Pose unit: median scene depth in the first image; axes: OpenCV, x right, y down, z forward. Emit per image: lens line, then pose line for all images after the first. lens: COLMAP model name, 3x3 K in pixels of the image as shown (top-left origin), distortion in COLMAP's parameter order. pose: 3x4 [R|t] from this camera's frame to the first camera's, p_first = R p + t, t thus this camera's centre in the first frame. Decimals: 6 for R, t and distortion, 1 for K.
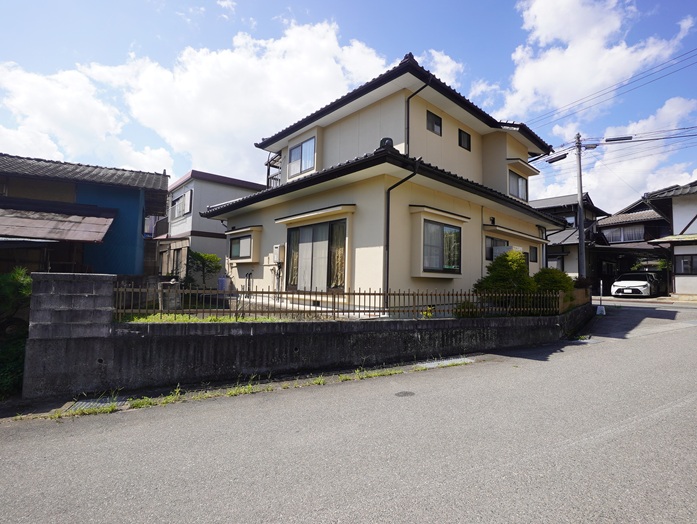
lens RADIAL K [[347.4, 0, 344.1], [0, 347.4, 260.0], [0, 0, 1]] dist [-0.067728, 0.024806]
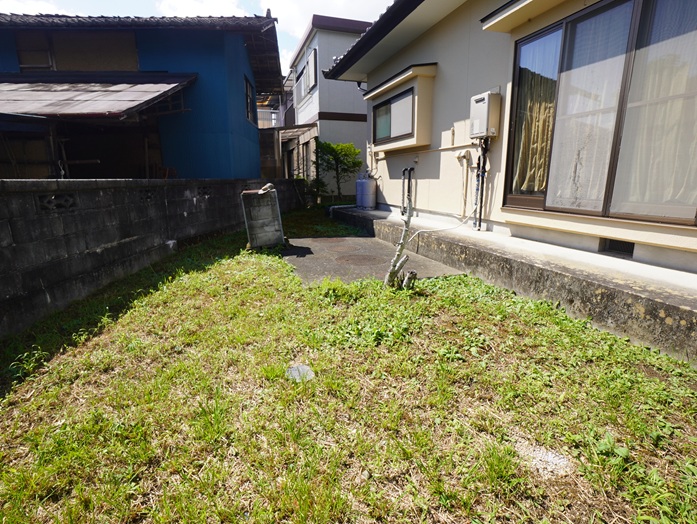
lens RADIAL K [[347.4, 0, 344.1], [0, 347.4, 260.0], [0, 0, 1]] dist [-0.067728, 0.024806]
pose [[0.918669, 0.061338, -0.390237, -0.166812], [0.049845, 0.961976, 0.268547, 0.028809], [0.391870, -0.266157, 0.880680, 0.504449]]
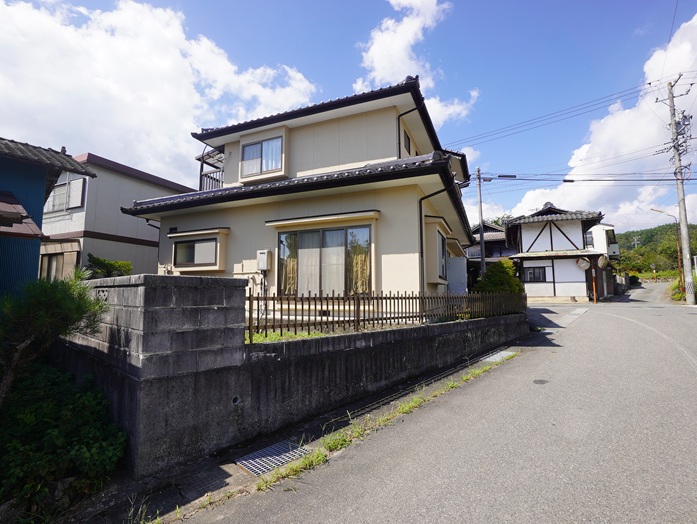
lens RADIAL K [[347.4, 0, 344.1], [0, 347.4, 260.0], [0, 0, 1]] dist [-0.067728, 0.024806]
pose [[0.906062, 0.017498, 0.422783, -0.363283], [-0.001035, 0.999233, -0.039139, 0.015084], [-0.423144, 0.035025, 0.905385, 0.106735]]
